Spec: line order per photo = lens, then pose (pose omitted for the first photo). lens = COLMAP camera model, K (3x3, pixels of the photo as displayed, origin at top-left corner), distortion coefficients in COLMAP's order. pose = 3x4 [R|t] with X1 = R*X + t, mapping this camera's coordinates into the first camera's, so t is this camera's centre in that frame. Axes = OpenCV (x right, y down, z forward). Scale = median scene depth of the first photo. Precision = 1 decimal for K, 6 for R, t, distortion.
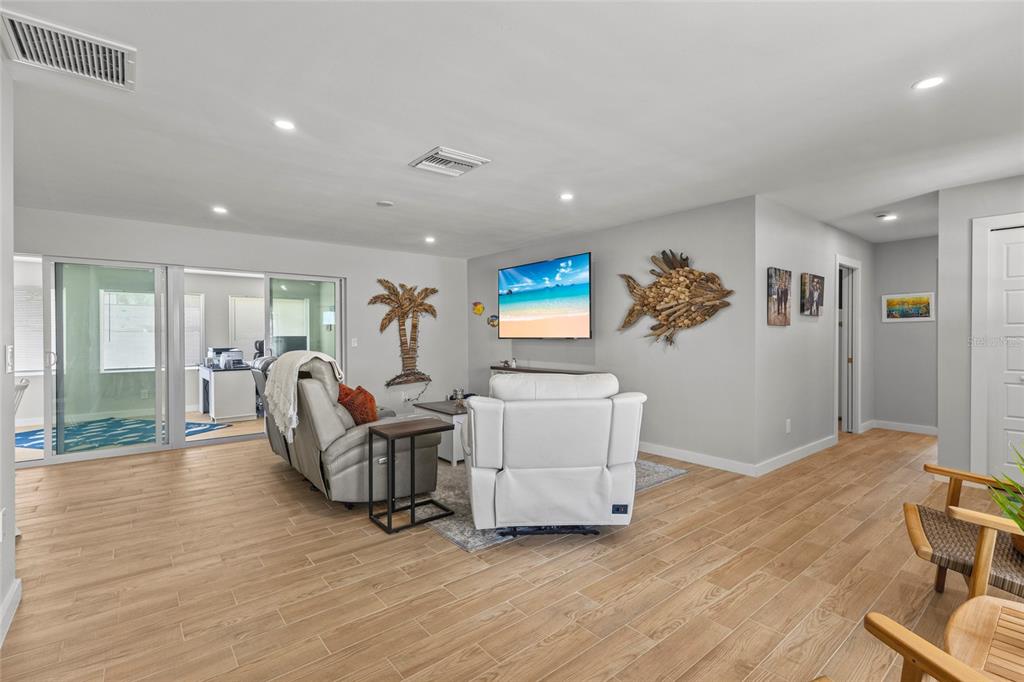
lens RADIAL K [[471.2, 0, 510.0], [0, 471.2, 338.9], [0, 0, 1]] dist [0.004602, 0.000430]
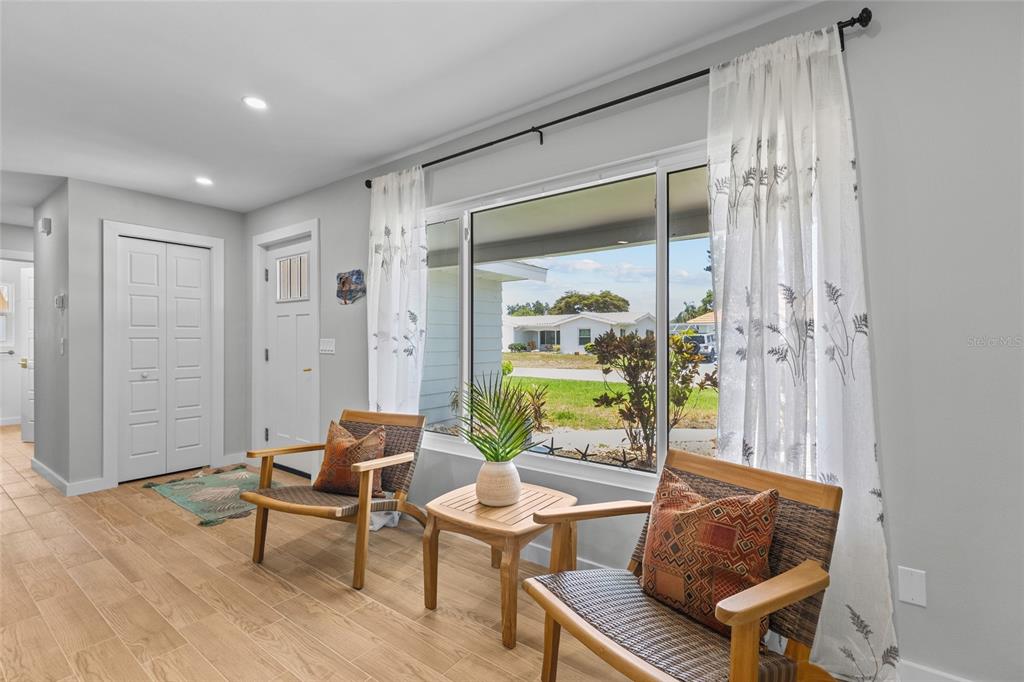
lens RADIAL K [[471.2, 0, 510.0], [0, 471.2, 338.9], [0, 0, 1]] dist [0.004602, 0.000430]
pose [[-0.224259, 0.004659, 0.974518, -0.122513], [0.015157, 0.999884, -0.001292, 0.007859], [-0.974412, 0.014481, -0.224304, 0.267785]]
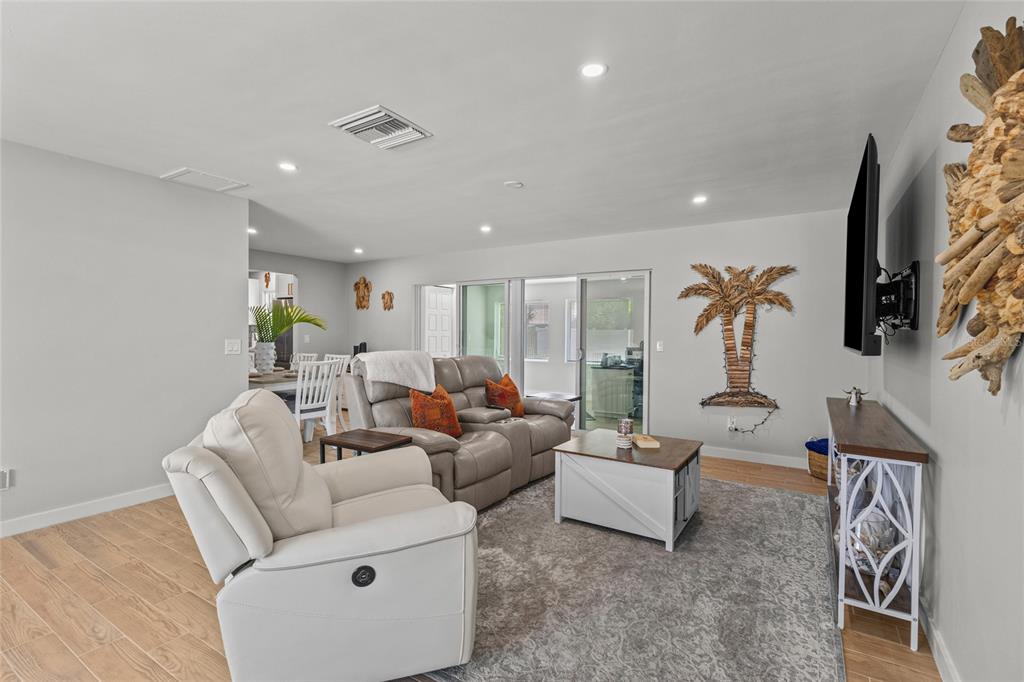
lens RADIAL K [[471.2, 0, 510.0], [0, 471.2, 338.9], [0, 0, 1]] dist [0.004602, 0.000430]
pose [[0.315386, 0.020716, -0.948737, 0.413871], [-0.016667, 0.999728, 0.016289, -0.014841], [0.948817, 0.010676, 0.315645, 0.541981]]
